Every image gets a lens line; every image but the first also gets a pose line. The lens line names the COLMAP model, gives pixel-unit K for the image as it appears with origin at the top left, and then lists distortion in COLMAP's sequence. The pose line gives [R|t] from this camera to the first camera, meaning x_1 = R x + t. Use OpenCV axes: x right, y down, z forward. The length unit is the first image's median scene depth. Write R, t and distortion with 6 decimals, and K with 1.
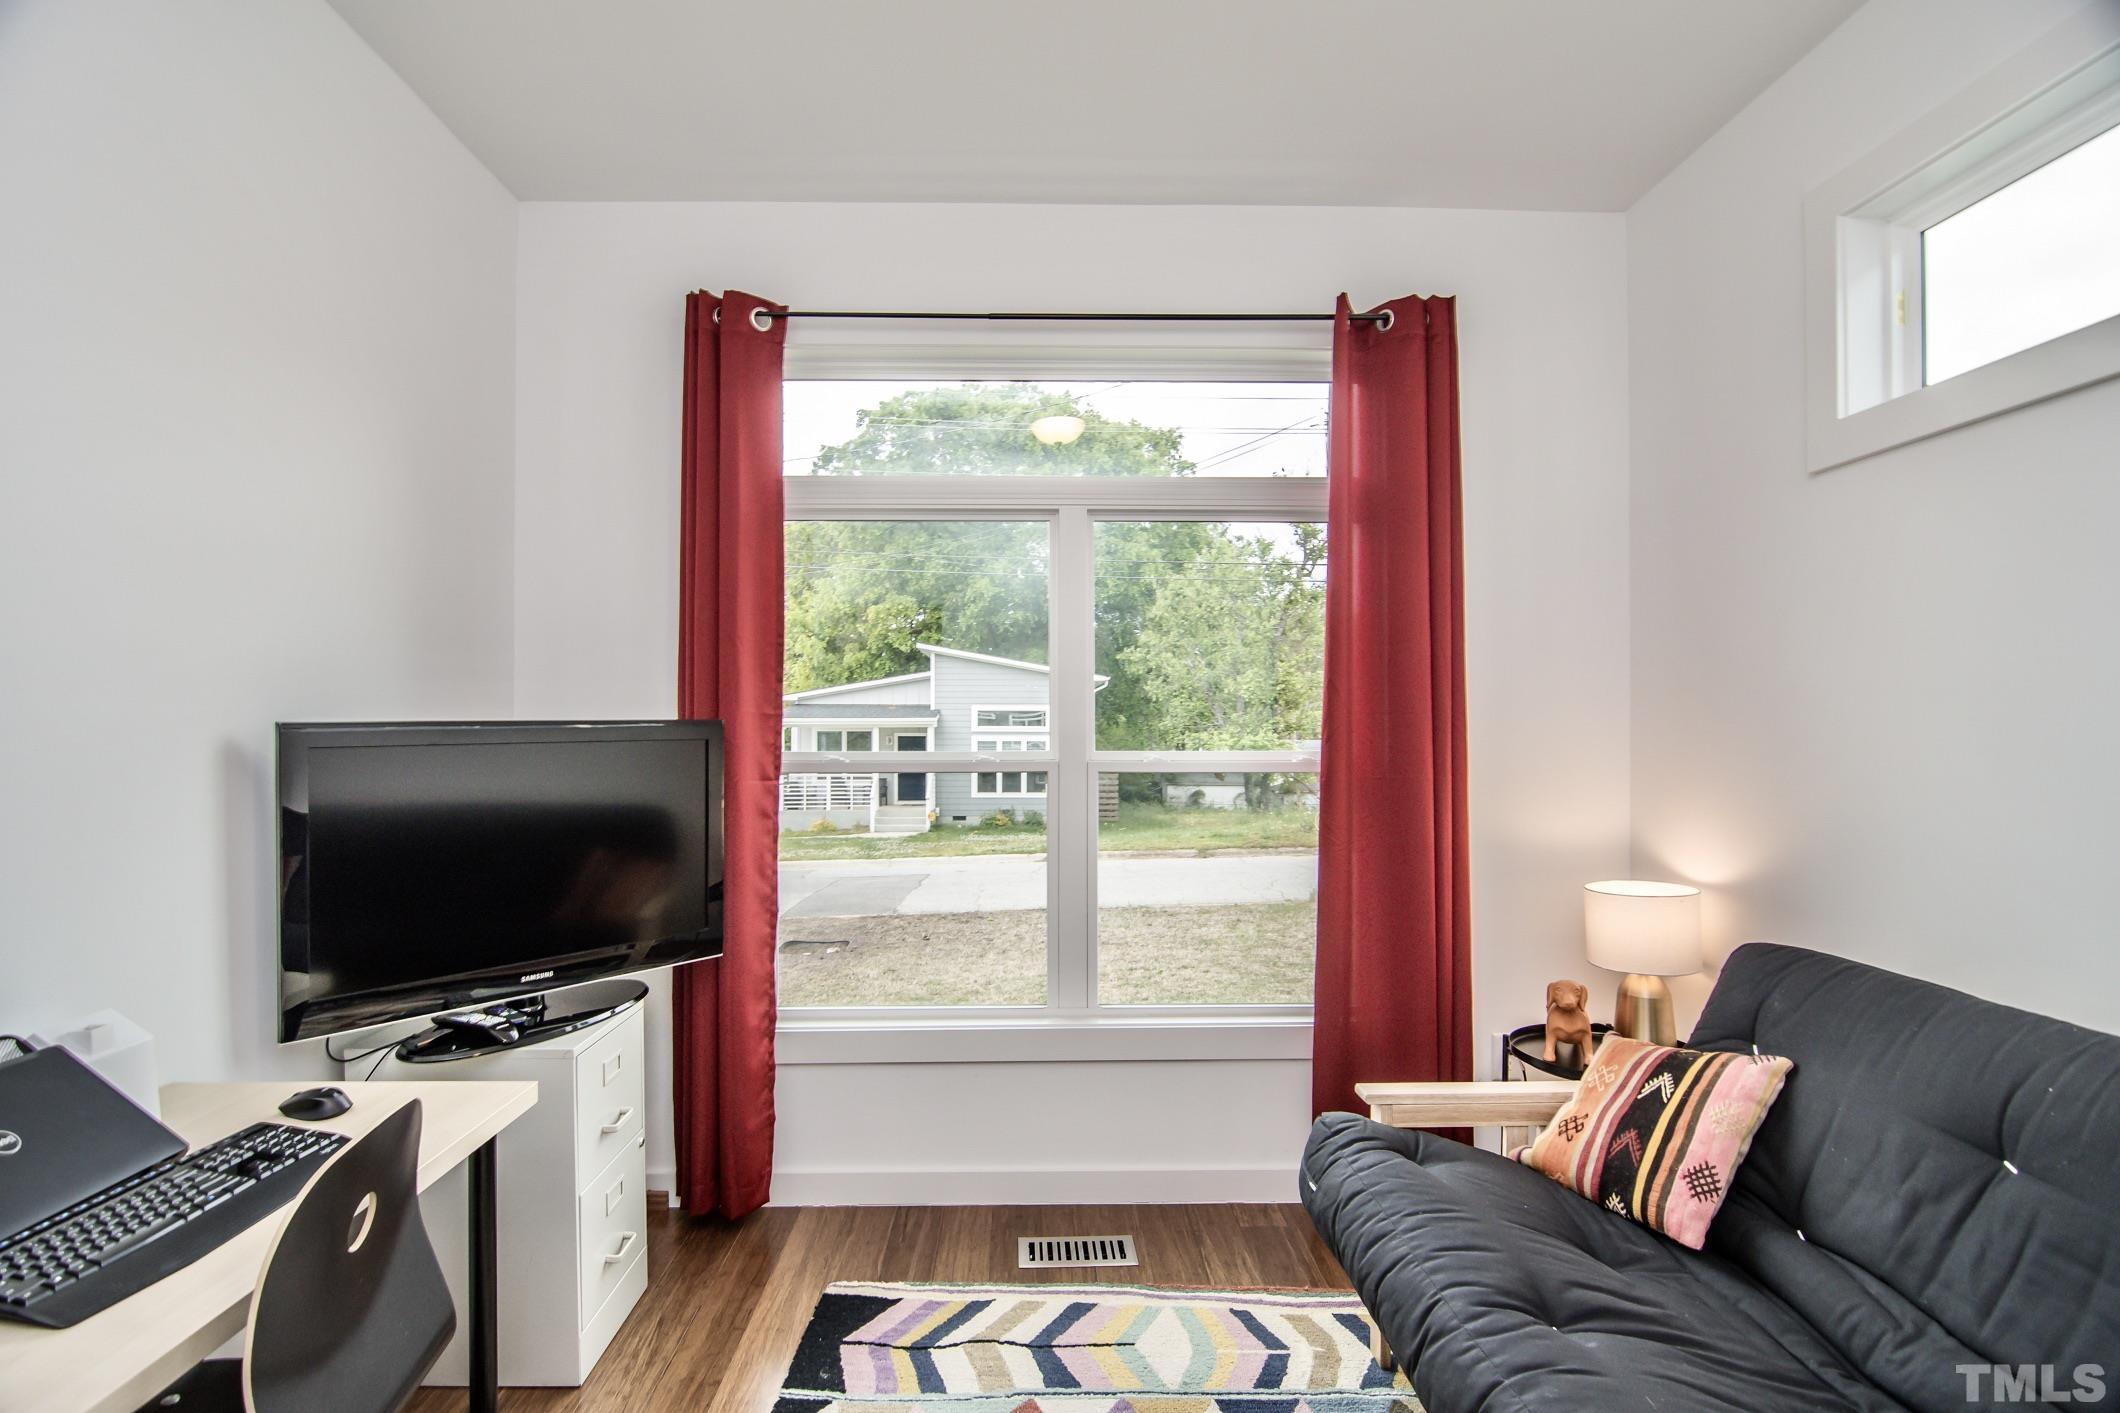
lens RADIAL K [[1084.8, 0, 1077.7], [0, 1084.8, 724.3], [0, 0, 1]] dist [-0.008414, -0.006053]
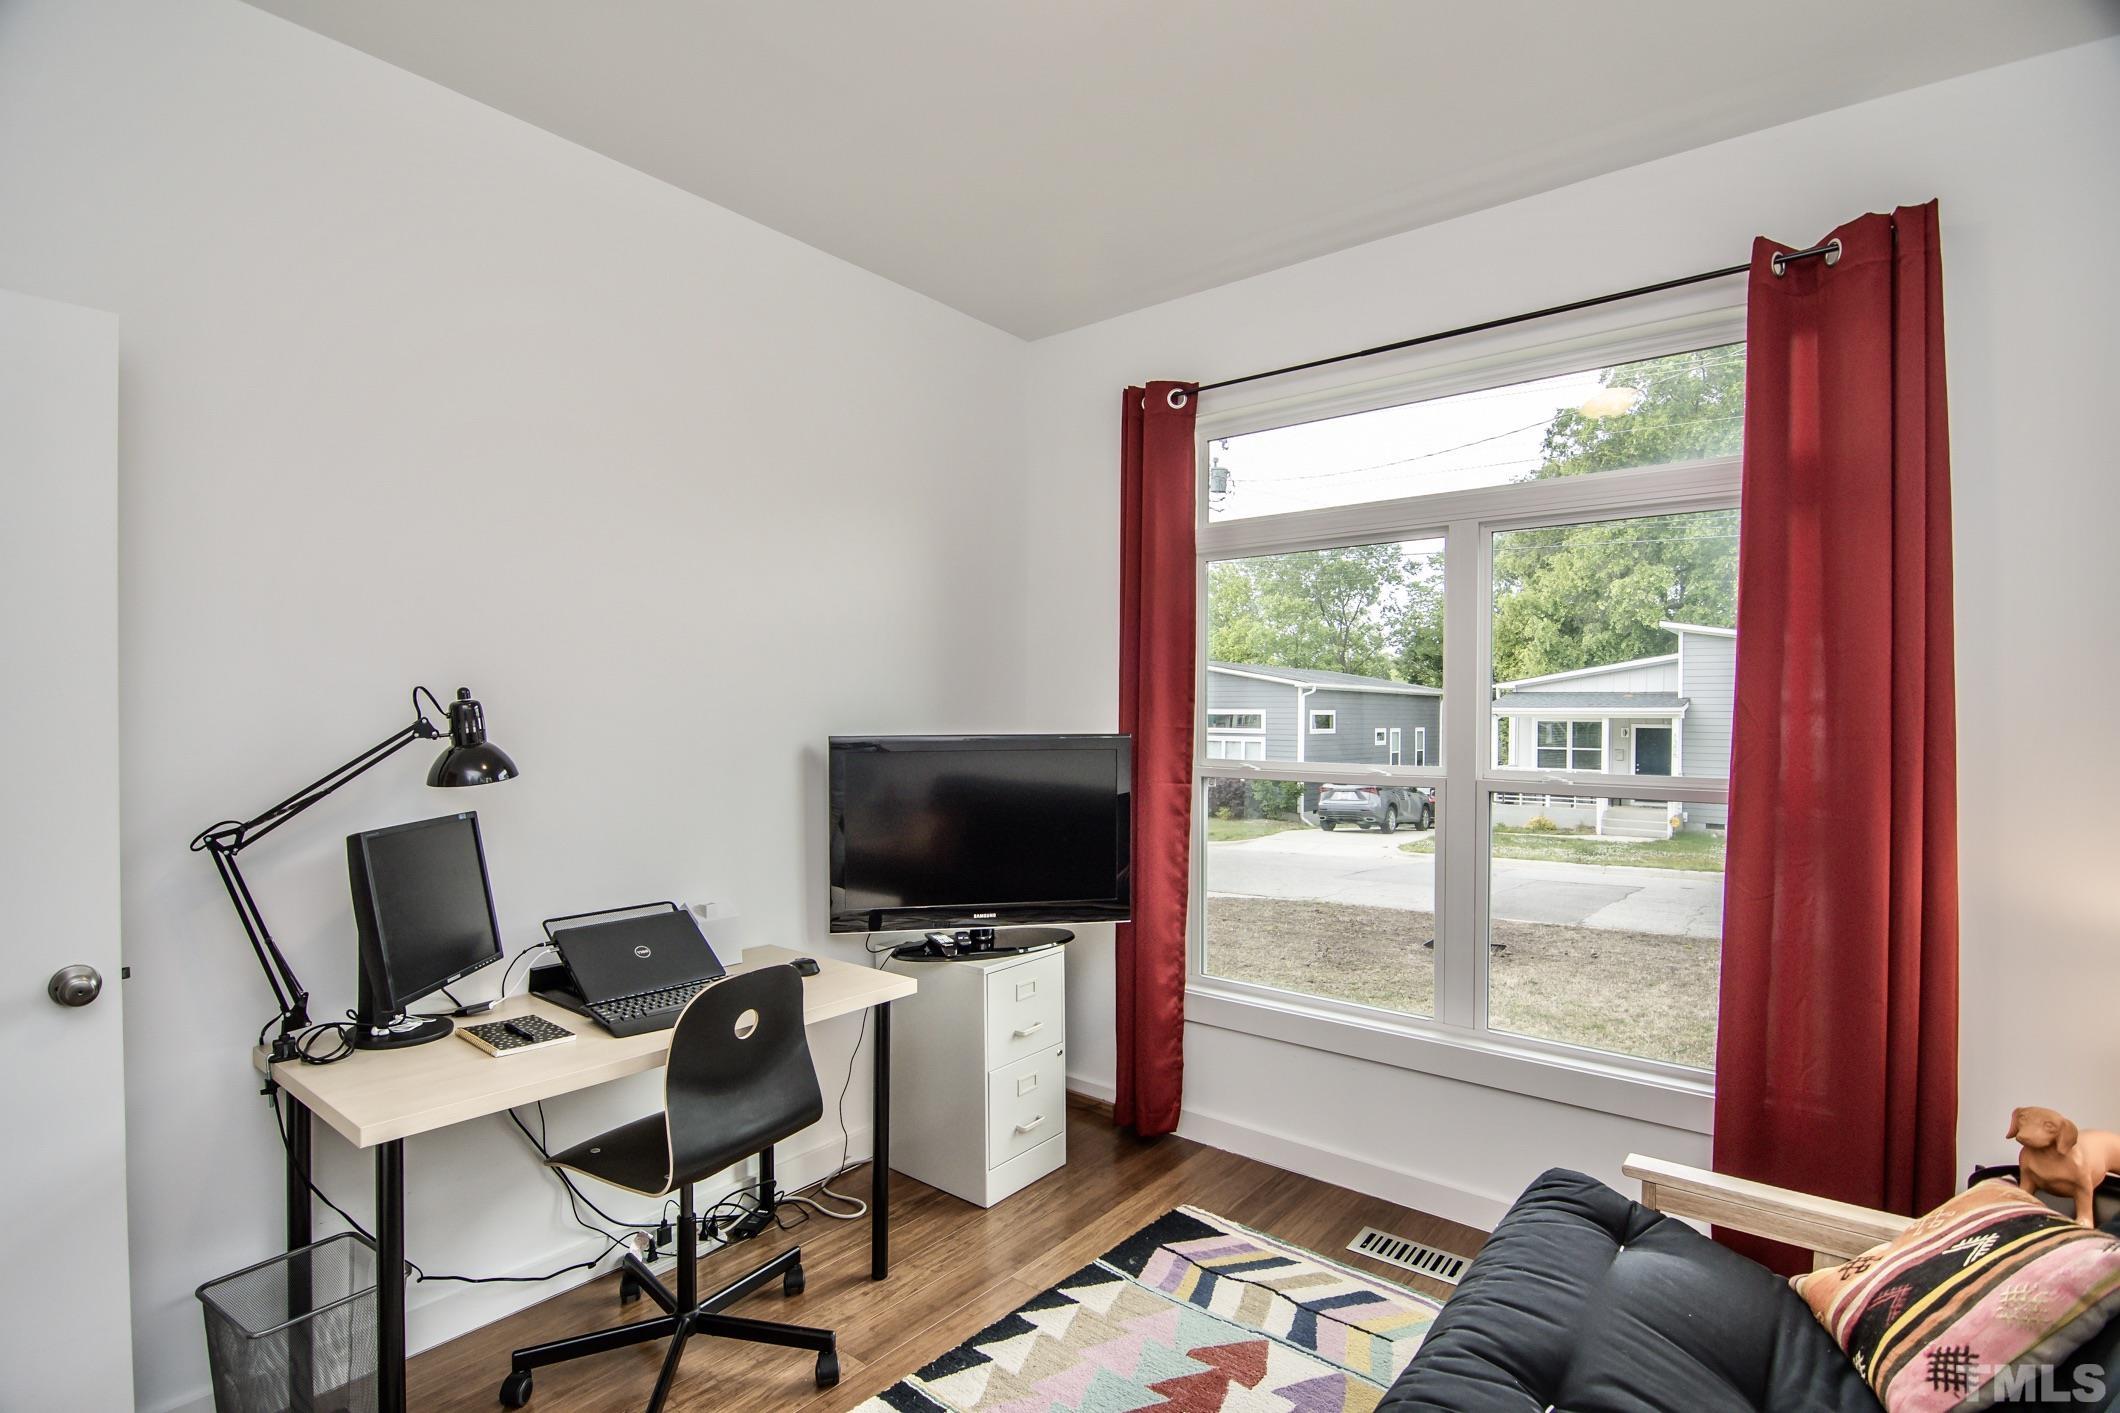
lens RADIAL K [[1084.8, 0, 984.2], [0, 1084.8, 719.4], [0, 0, 1]] dist [-0.008414, -0.006053]
pose [[0.725852, 0.009683, -0.687783, 0.383683], [-0.002521, 0.999932, 0.011417, -0.032198], [0.687847, -0.006553, 0.725827, -0.021418]]
